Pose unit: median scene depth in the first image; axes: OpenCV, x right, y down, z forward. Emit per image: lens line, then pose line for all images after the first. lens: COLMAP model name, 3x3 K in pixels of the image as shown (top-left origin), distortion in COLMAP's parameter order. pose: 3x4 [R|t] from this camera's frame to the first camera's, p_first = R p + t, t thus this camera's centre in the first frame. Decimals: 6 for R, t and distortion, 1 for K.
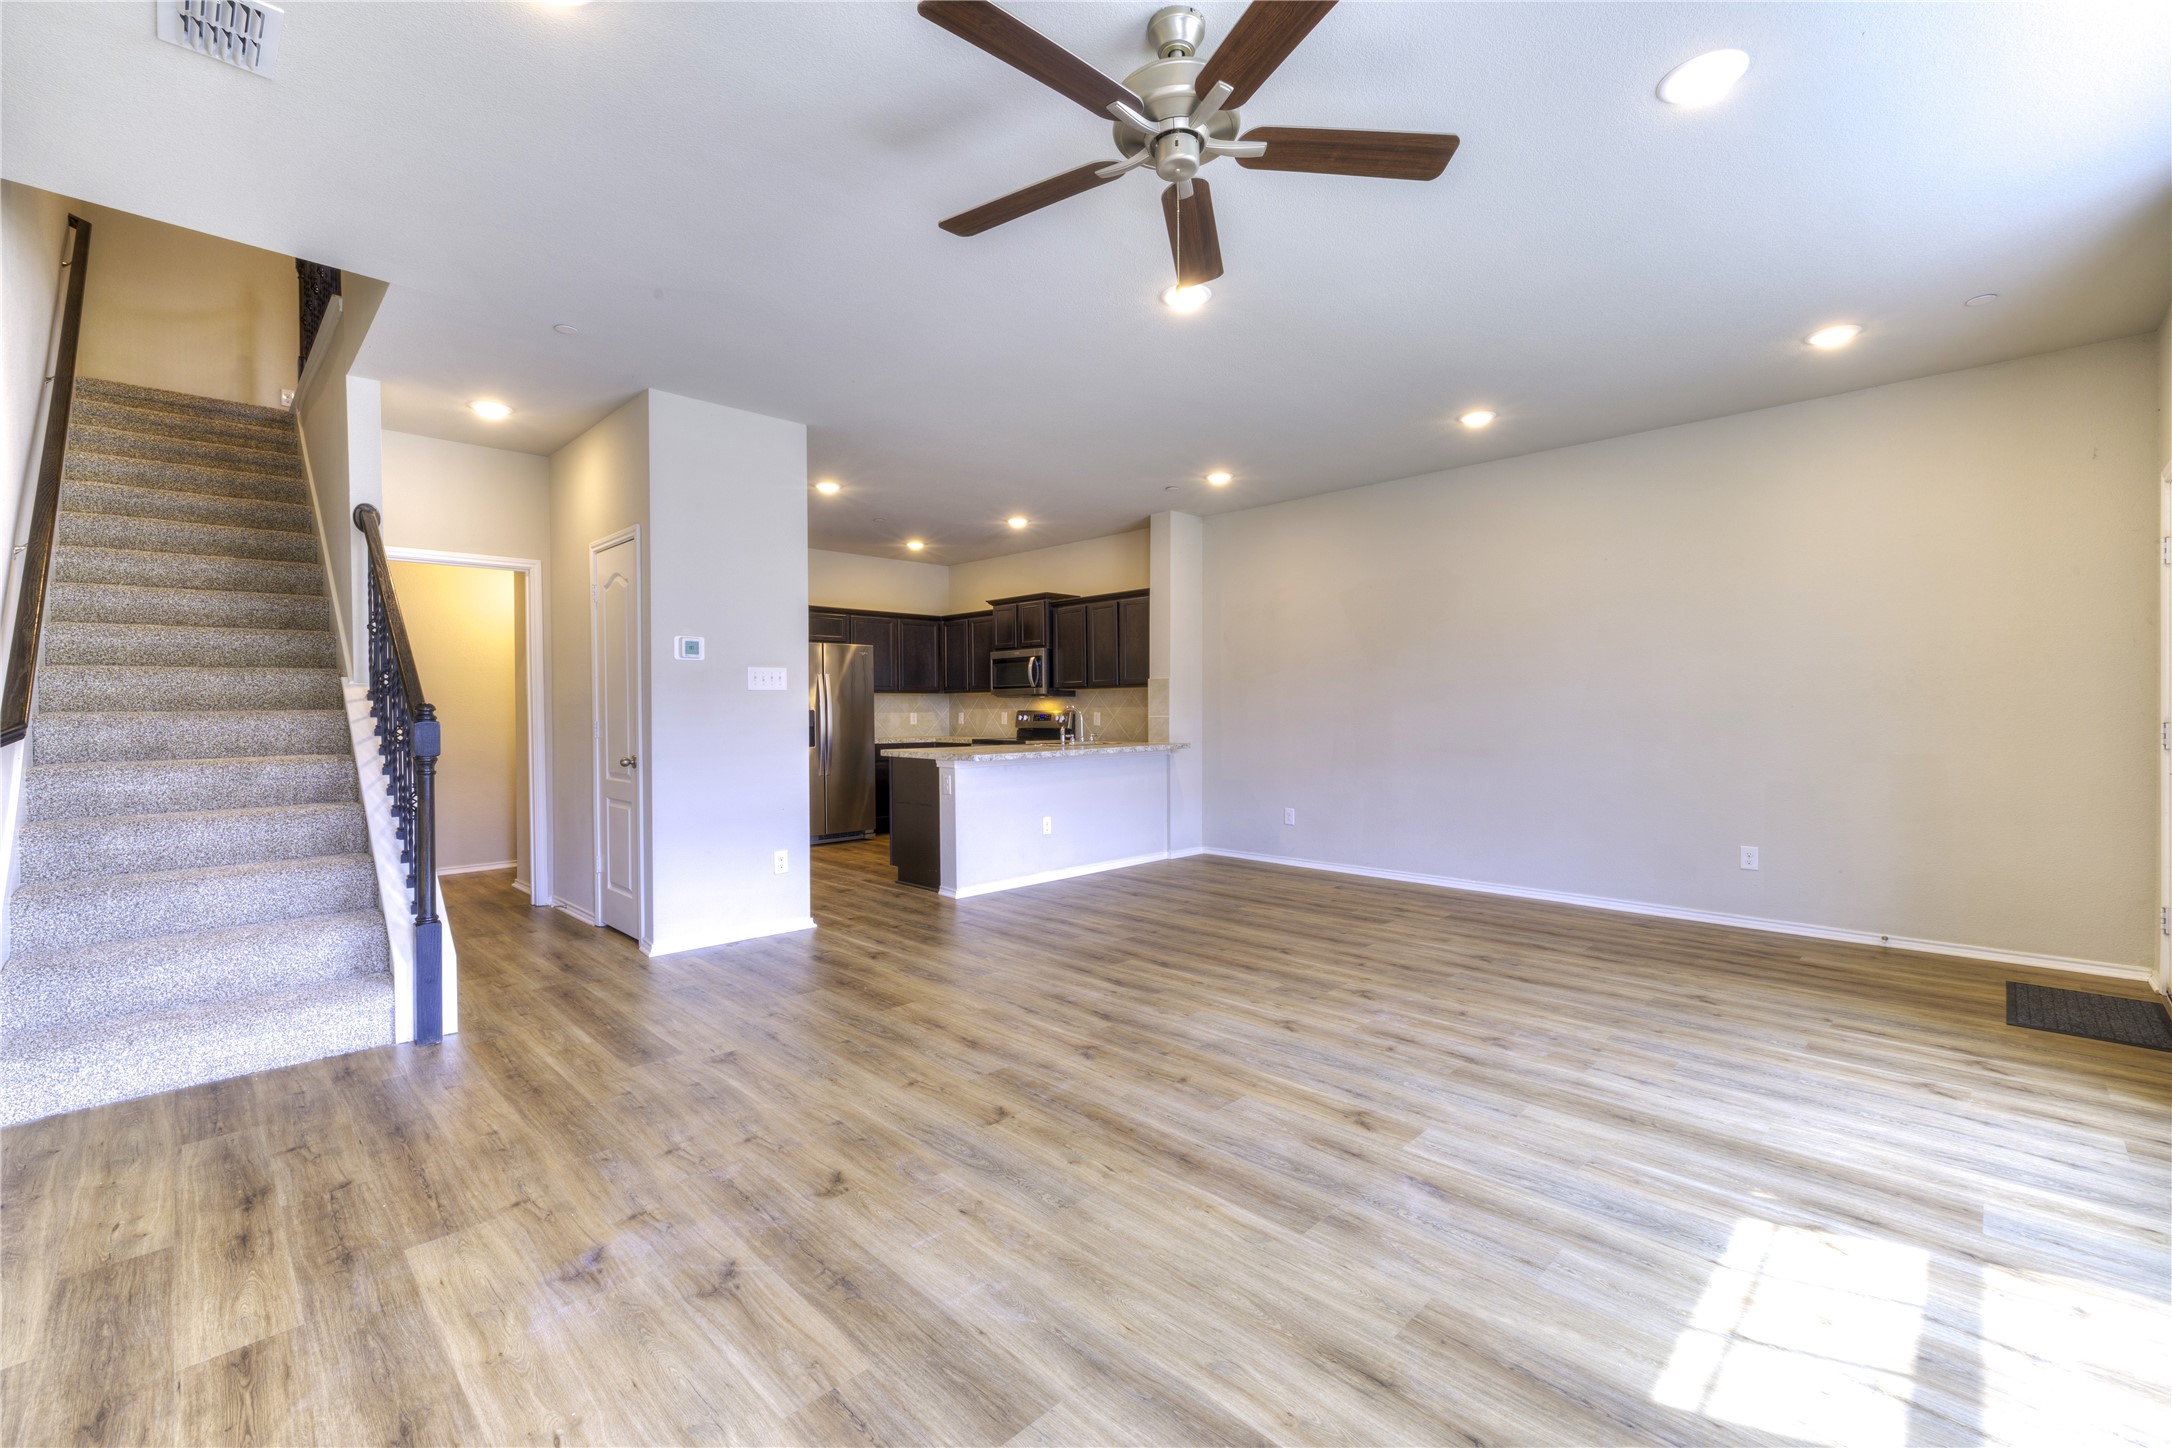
lens RADIAL K [[910.6, 0, 1079.9], [0, 910.6, 718.0], [0, 0, 1]] dist [0.010292, -0.000653]
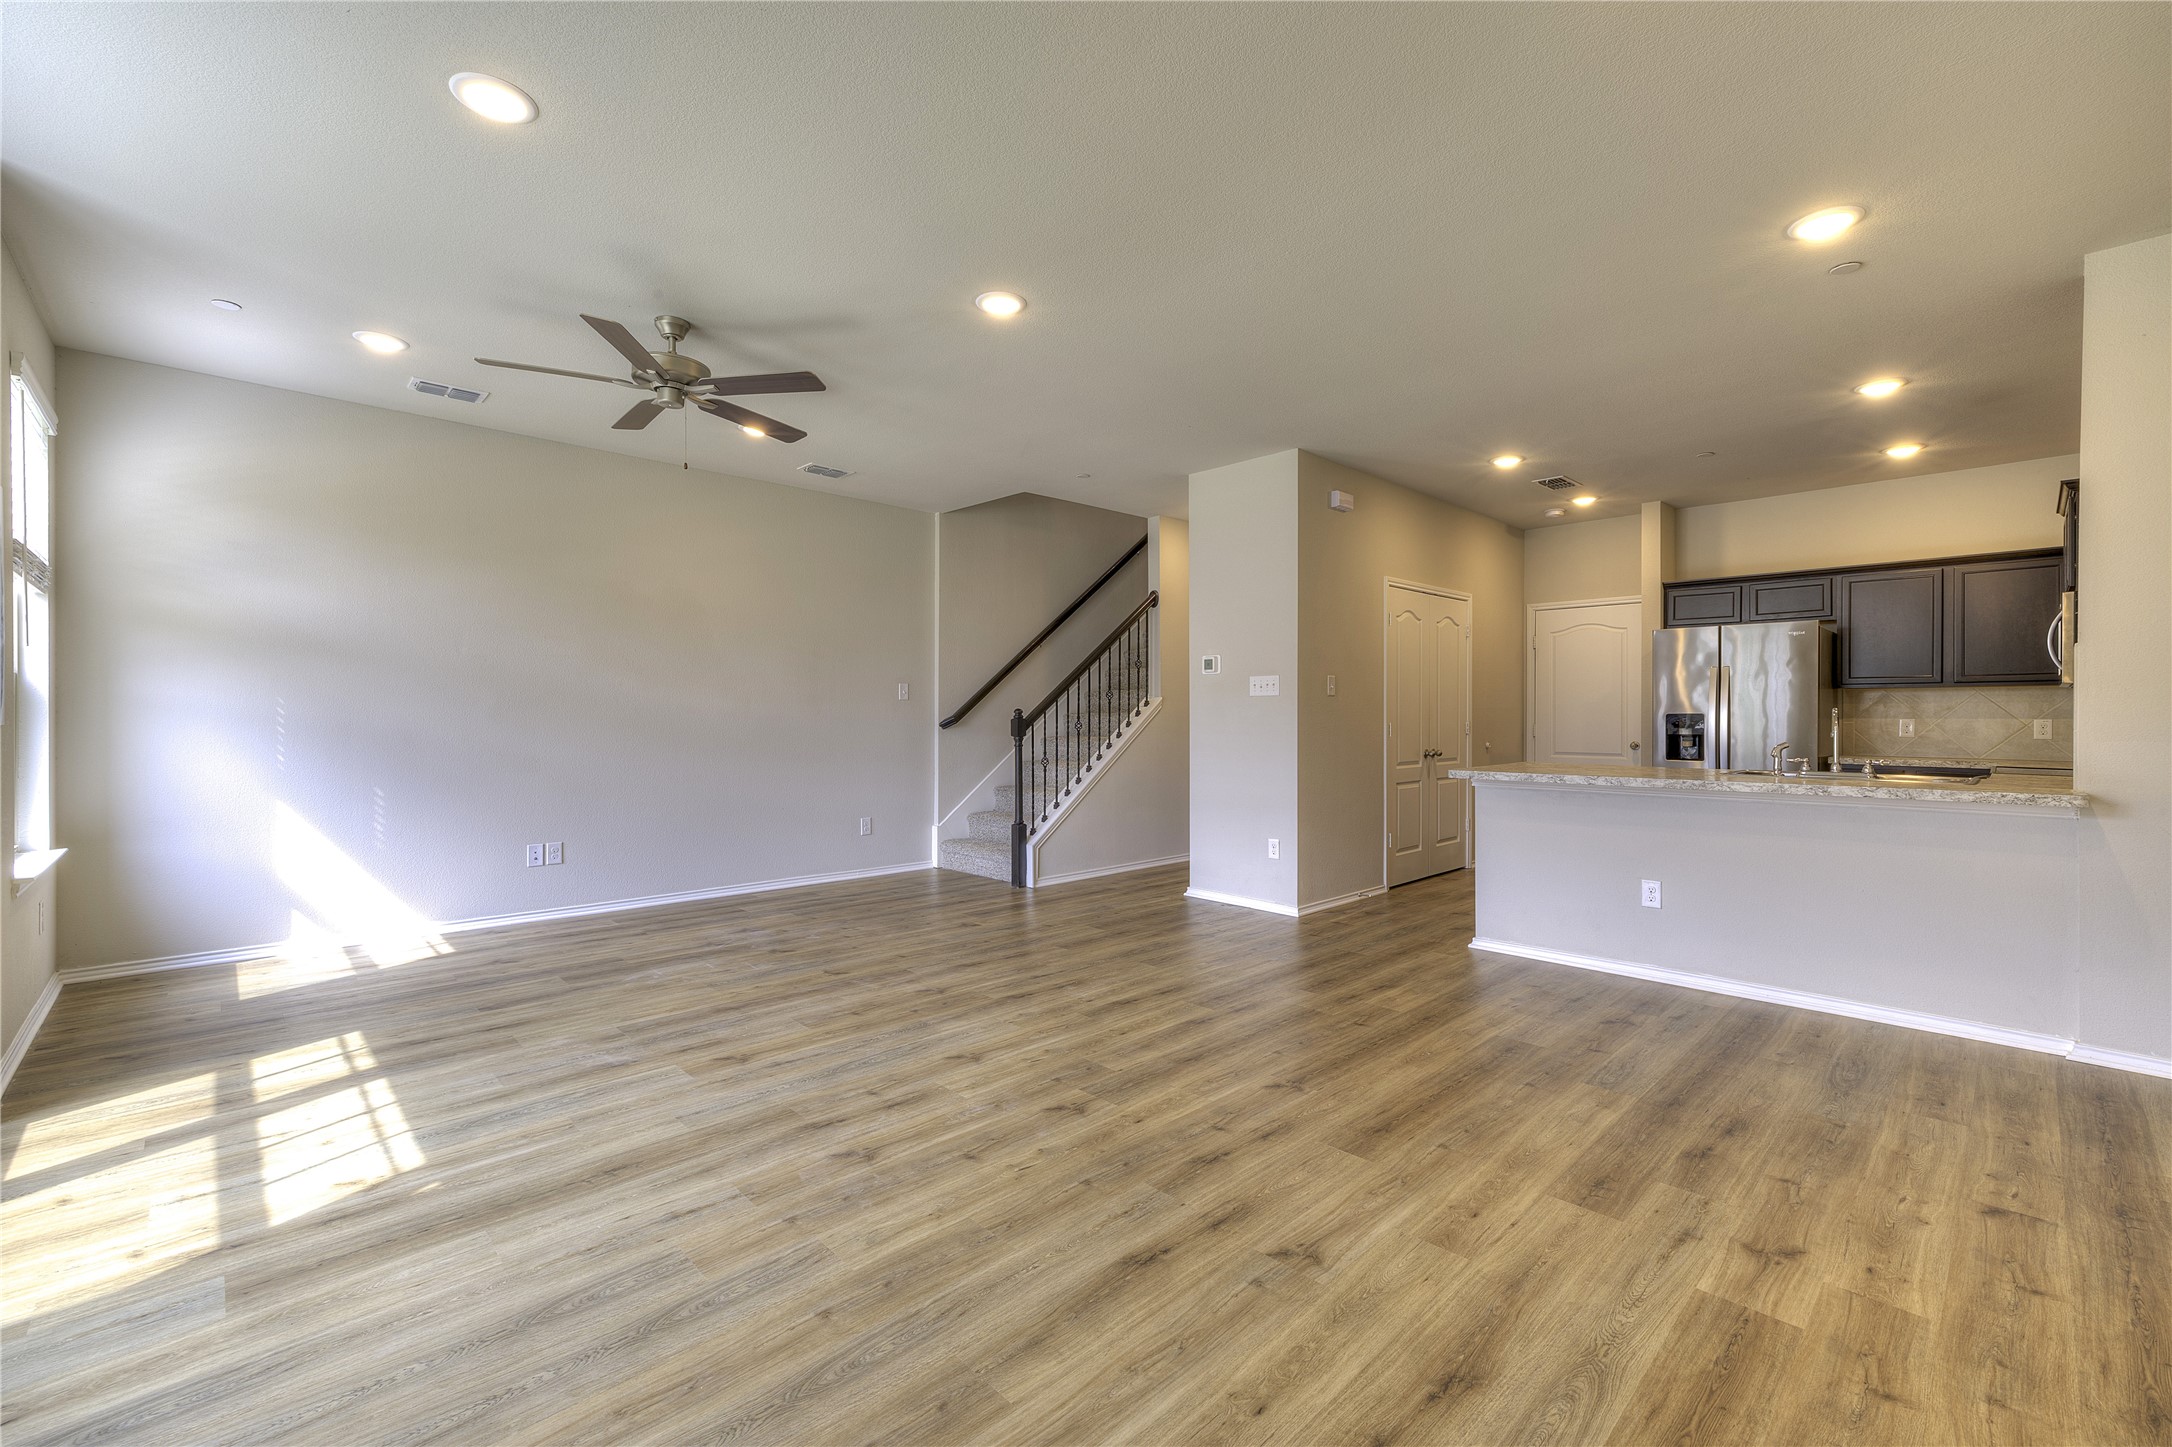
lens RADIAL K [[910.6, 0, 1090.4], [0, 910.6, 721.4], [0, 0, 1]] dist [0.010292, -0.000653]
pose [[-0.012801, 0.013309, -0.999829, 1.295100], [-0.012914, 0.999826, 0.013474, -0.017707], [0.999835, 0.013084, -0.012627, 1.287099]]
